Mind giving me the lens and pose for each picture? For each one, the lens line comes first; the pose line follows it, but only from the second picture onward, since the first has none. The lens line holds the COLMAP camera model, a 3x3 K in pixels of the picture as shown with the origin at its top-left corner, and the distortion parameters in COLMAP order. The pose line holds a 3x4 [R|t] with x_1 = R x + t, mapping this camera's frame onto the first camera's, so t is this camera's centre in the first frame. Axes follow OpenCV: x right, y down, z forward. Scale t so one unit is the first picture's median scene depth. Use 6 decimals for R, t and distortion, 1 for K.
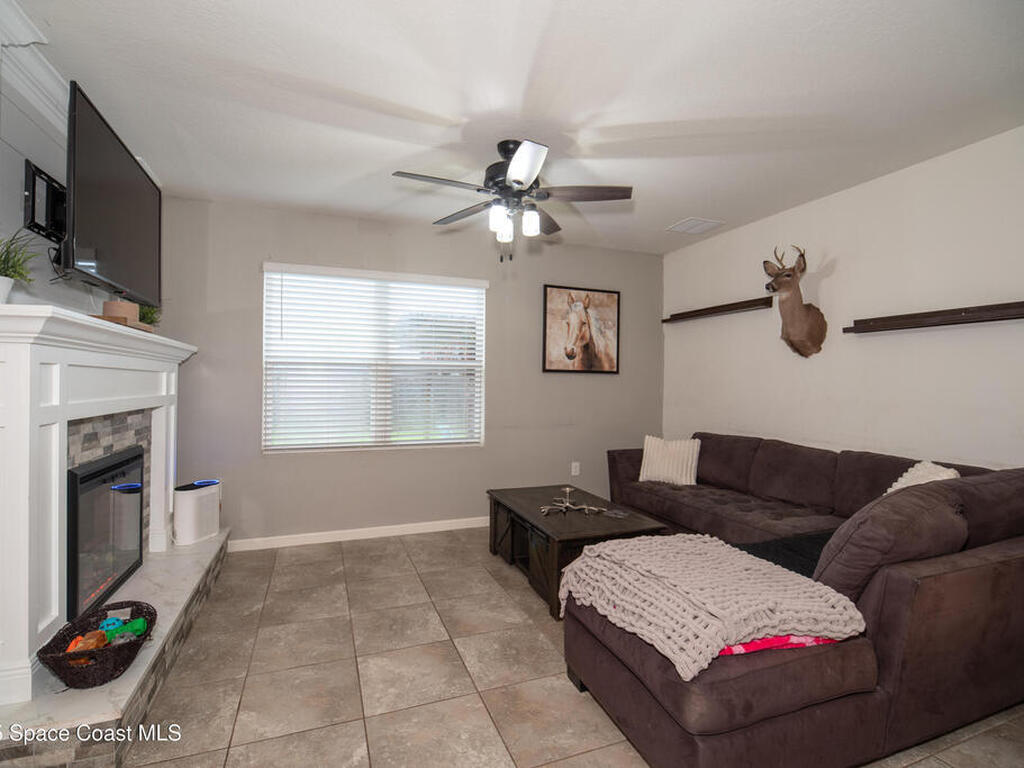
lens RADIAL K [[502.0, 0, 520.3], [0, 502.0, 382.2], [0, 0, 1]] dist [-0.004792, -0.003722]
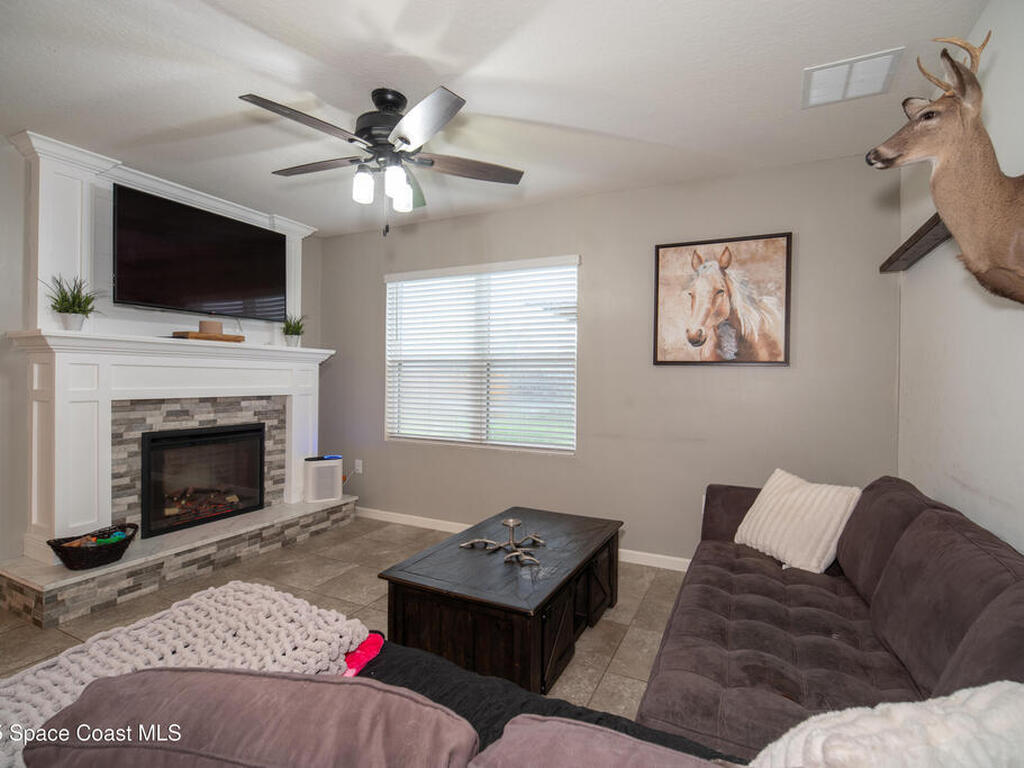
lens RADIAL K [[502.0, 0, 514.9], [0, 502.0, 381.7], [0, 0, 1]] dist [-0.004792, -0.003722]
pose [[0.672557, 0.005117, -0.740028, 0.447419], [-0.004922, 0.999985, 0.002442, 0.003421], [0.740029, 0.002000, 0.672572, 0.352226]]
